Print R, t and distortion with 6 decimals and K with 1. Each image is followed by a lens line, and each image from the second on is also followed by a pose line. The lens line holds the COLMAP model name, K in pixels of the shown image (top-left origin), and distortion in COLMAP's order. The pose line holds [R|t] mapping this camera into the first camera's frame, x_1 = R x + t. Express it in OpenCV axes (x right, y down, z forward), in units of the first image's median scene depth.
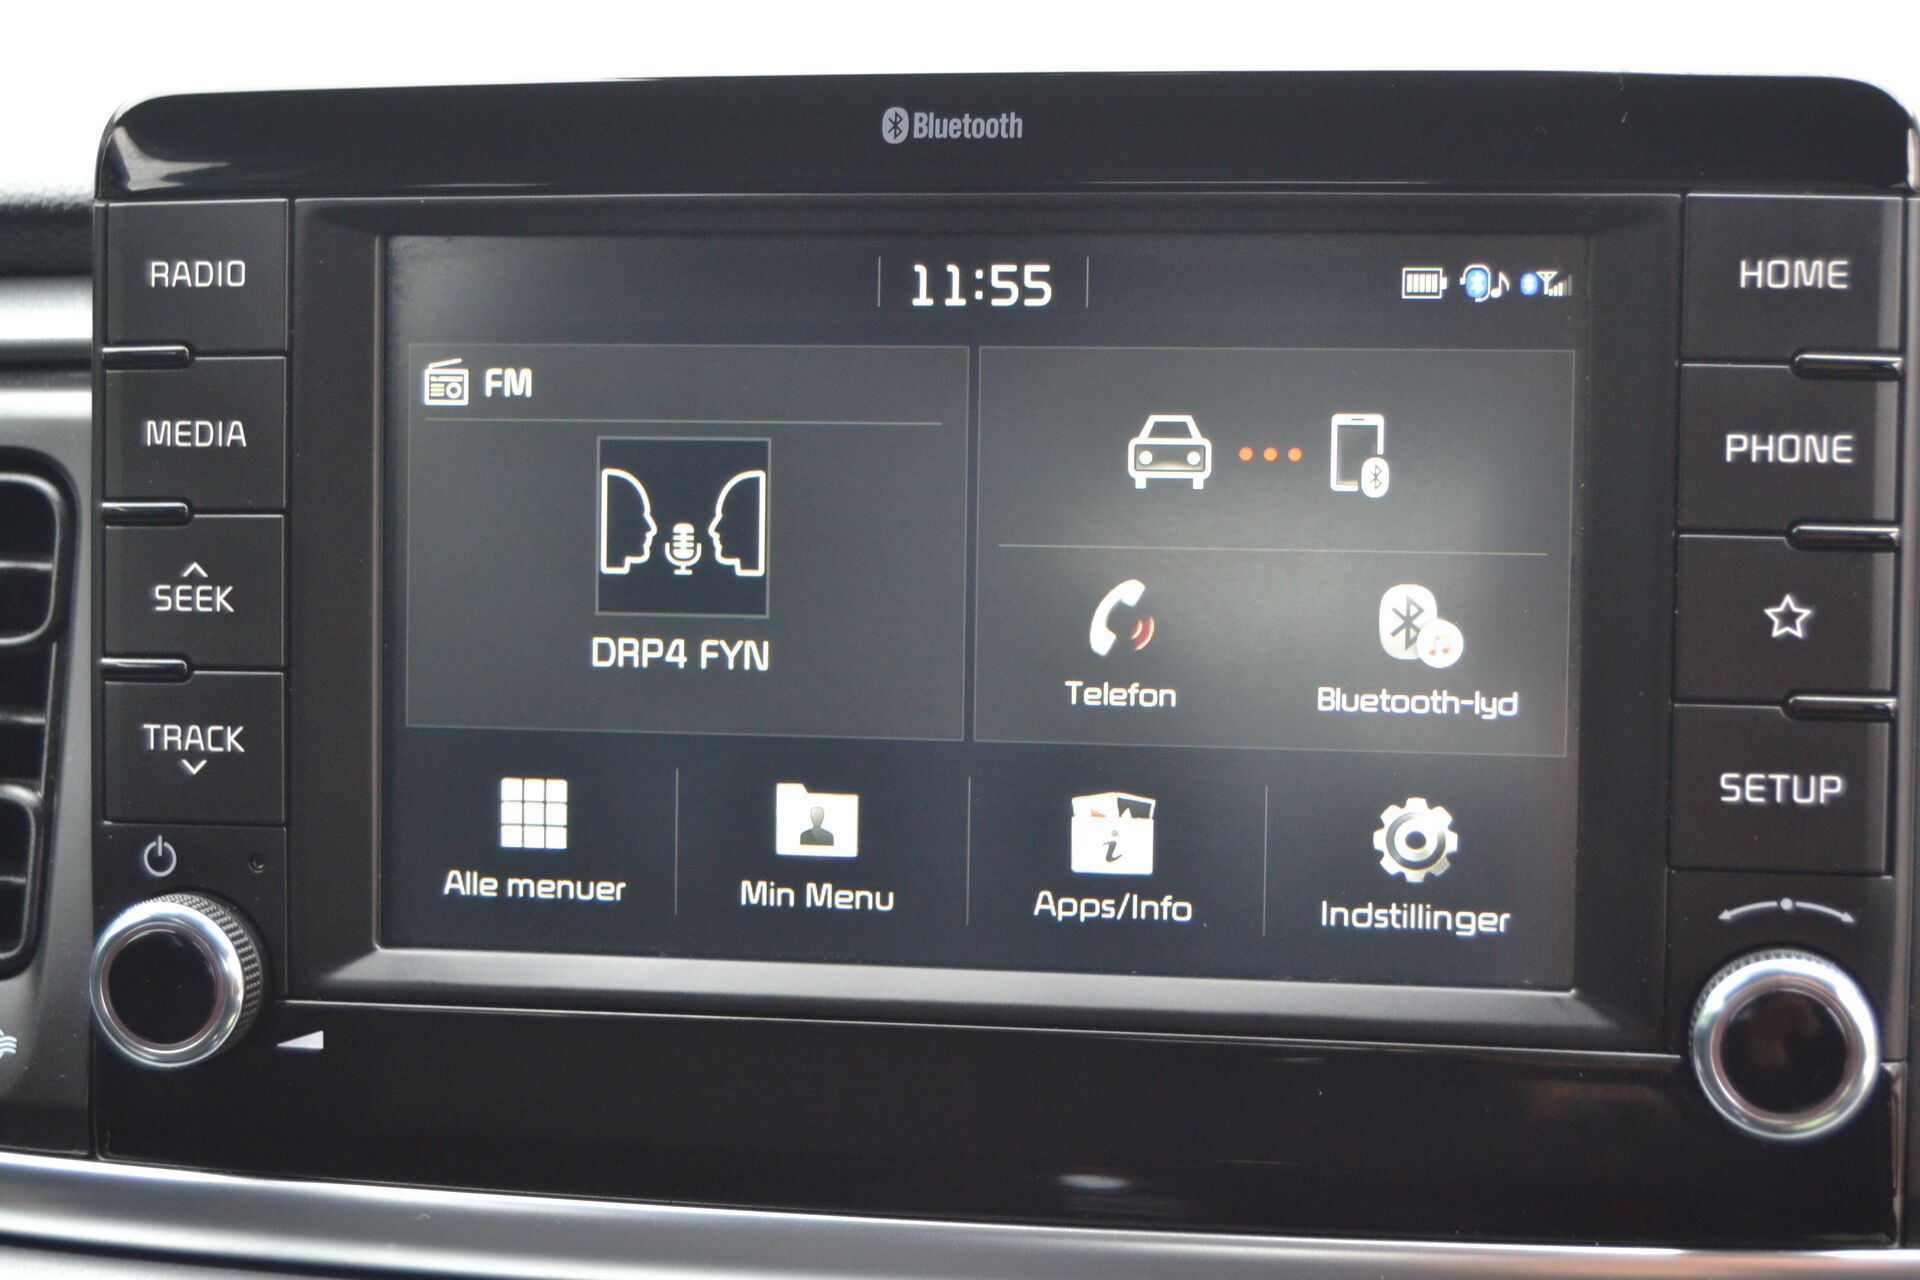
lens RADIAL K [[3574.8, 0, 969.9], [0, 3574.8, 630.7], [0, 0, 1]] dist [-0.051884, 0.000000]
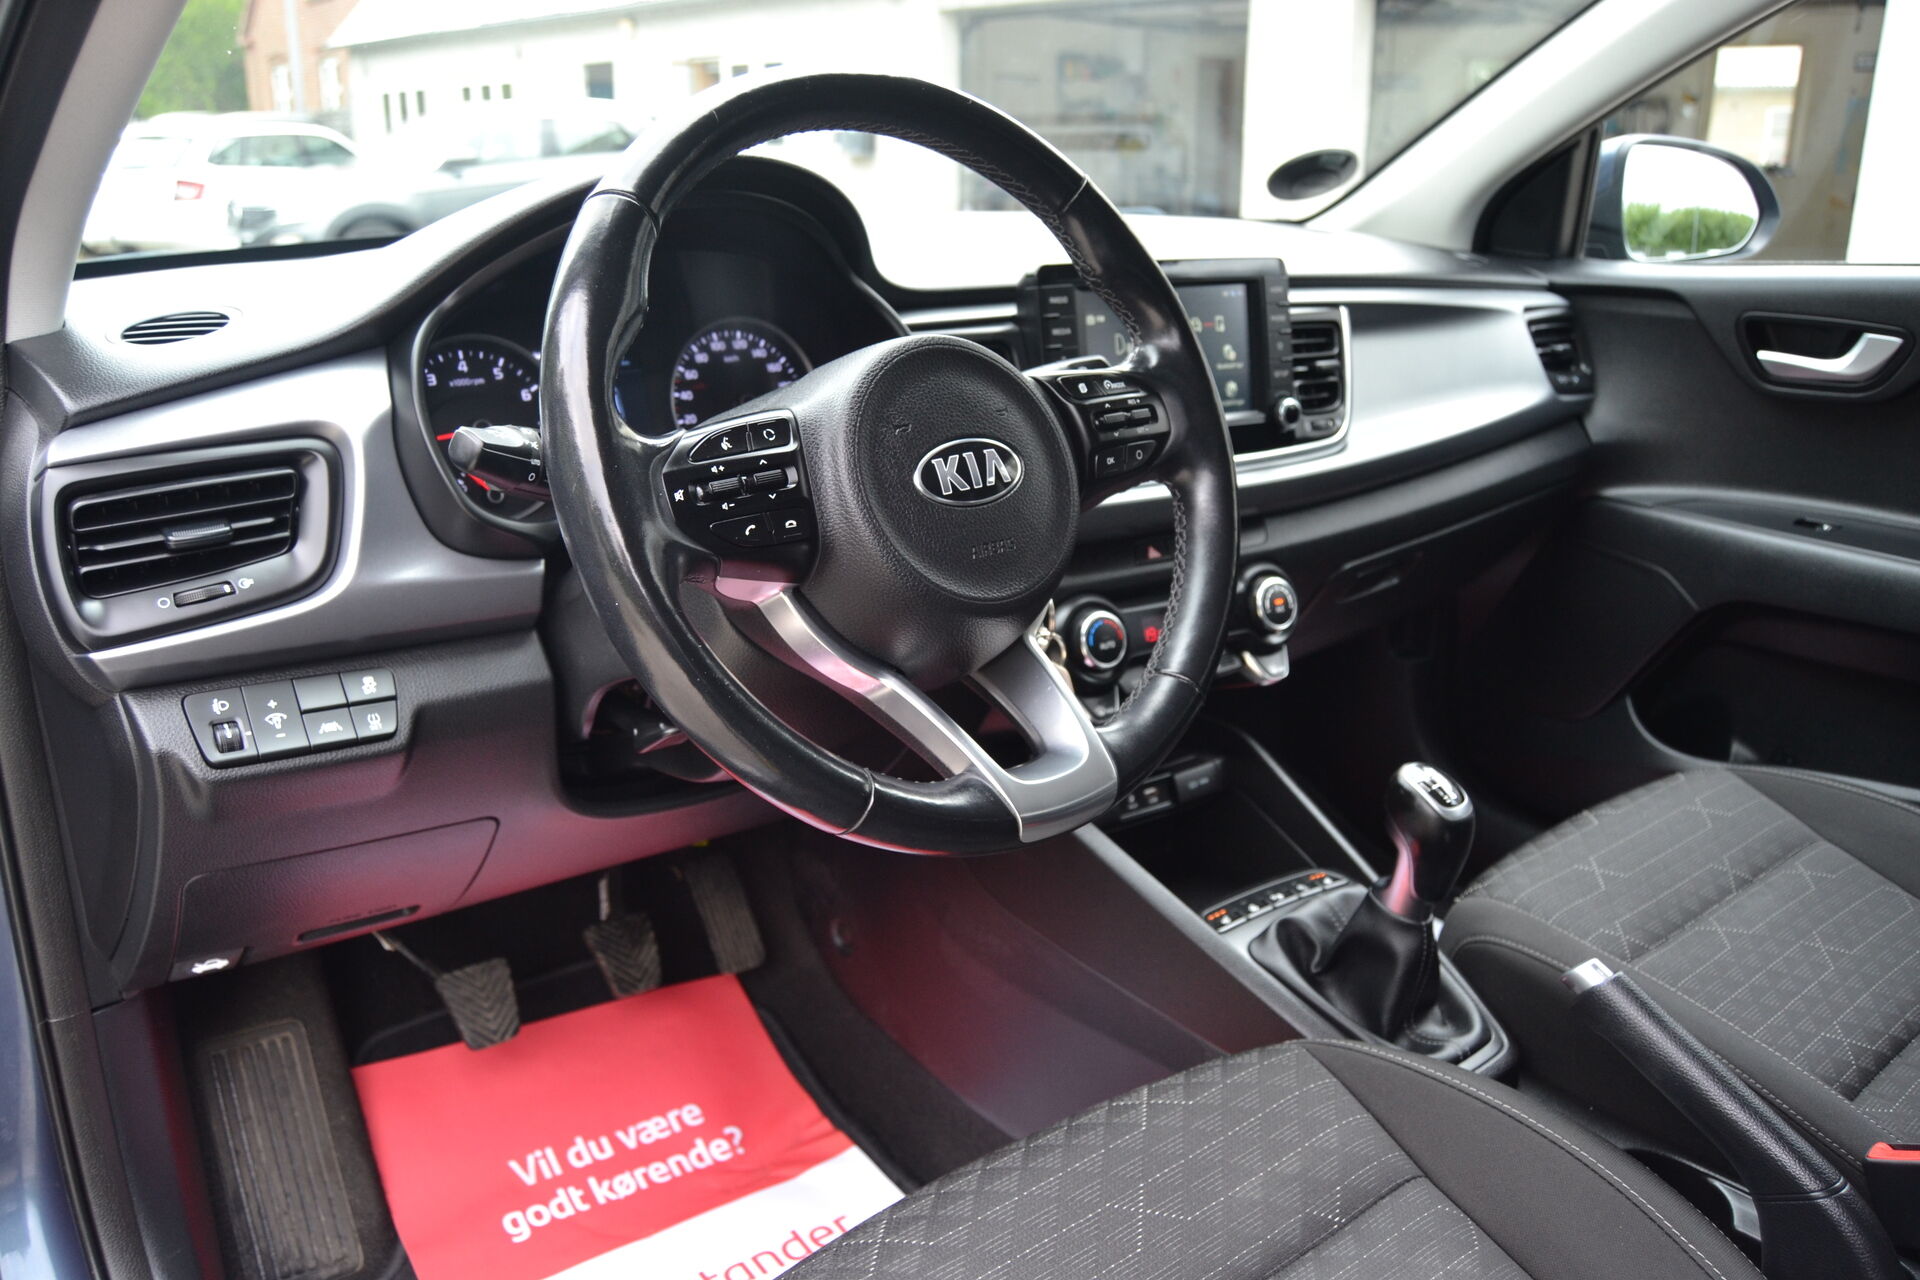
lens RADIAL K [[1529.1, 0, 953.4], [0, 1529.1, 655.6], [0, 0, 1]] dist [-0.106741, 0.043493]
pose [[0.713932, -0.193148, 0.673049, -1.939900], [0.126665, 0.980970, 0.147153, 0.062236], [-0.688663, -0.019805, 0.724811, -0.501485]]
